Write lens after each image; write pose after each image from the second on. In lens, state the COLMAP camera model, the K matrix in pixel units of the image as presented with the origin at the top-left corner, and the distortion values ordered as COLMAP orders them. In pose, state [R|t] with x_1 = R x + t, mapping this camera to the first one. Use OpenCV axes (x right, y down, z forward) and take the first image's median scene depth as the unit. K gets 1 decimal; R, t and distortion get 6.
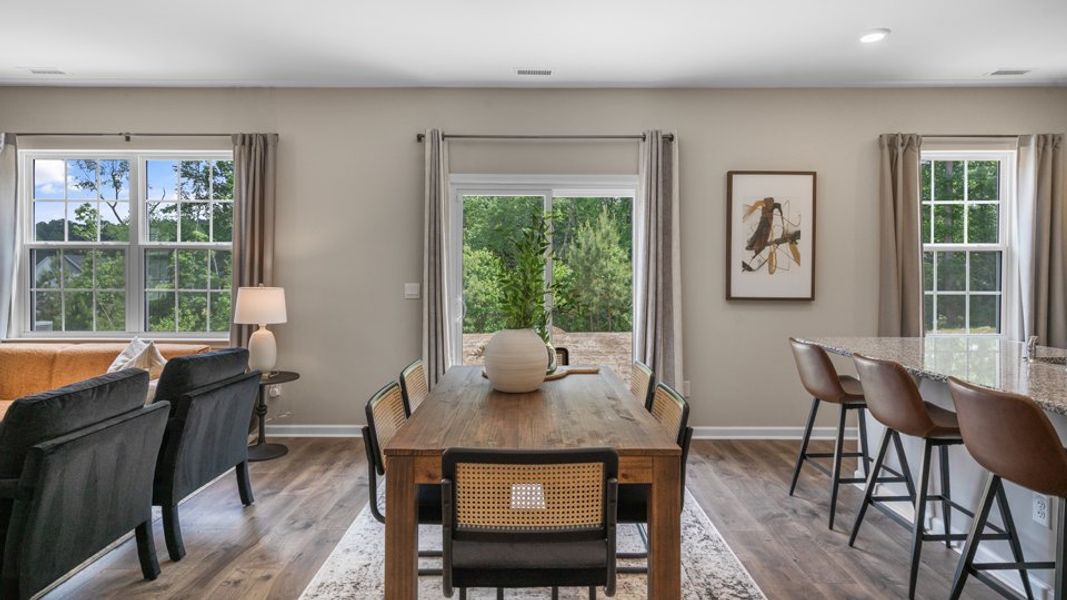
lens RADIAL K [[568.1, 0, 533.3], [0, 568.1, 276.2], [0, 0, 1]] dist [0.004027, 0.001065]
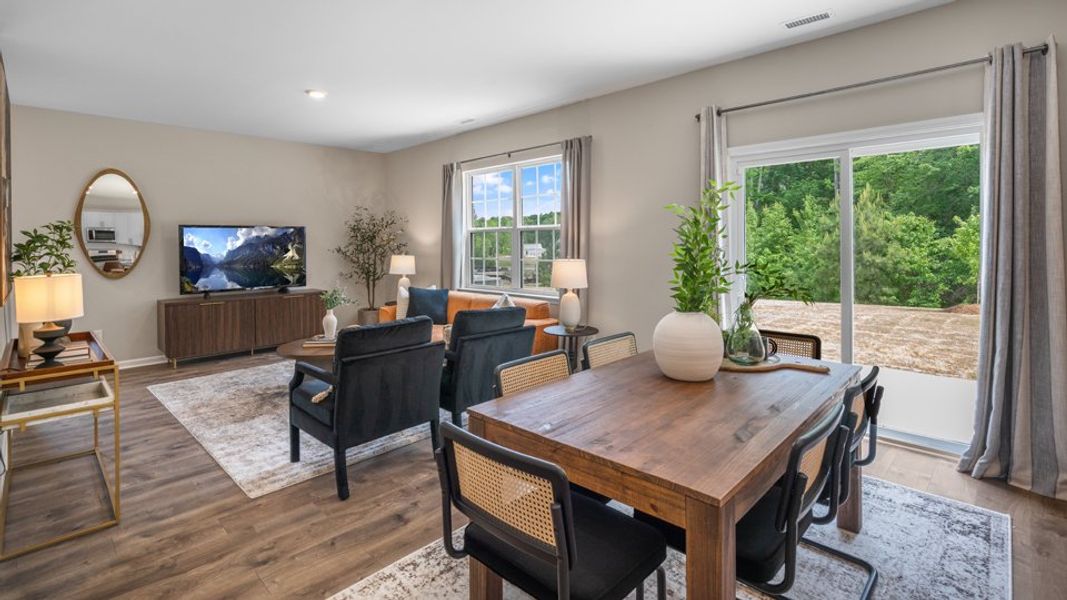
lens RADIAL K [[484.5, 0, 532.0], [0, 484.5, 250.0], [0, 0, 1]] dist [-0.000381, 0.000262]
pose [[0.722718, 0.000089, -0.691143, 0.198013], [0.008317, 0.999926, 0.008825, -0.010884], [0.691092, -0.012126, 0.722665, 0.144225]]
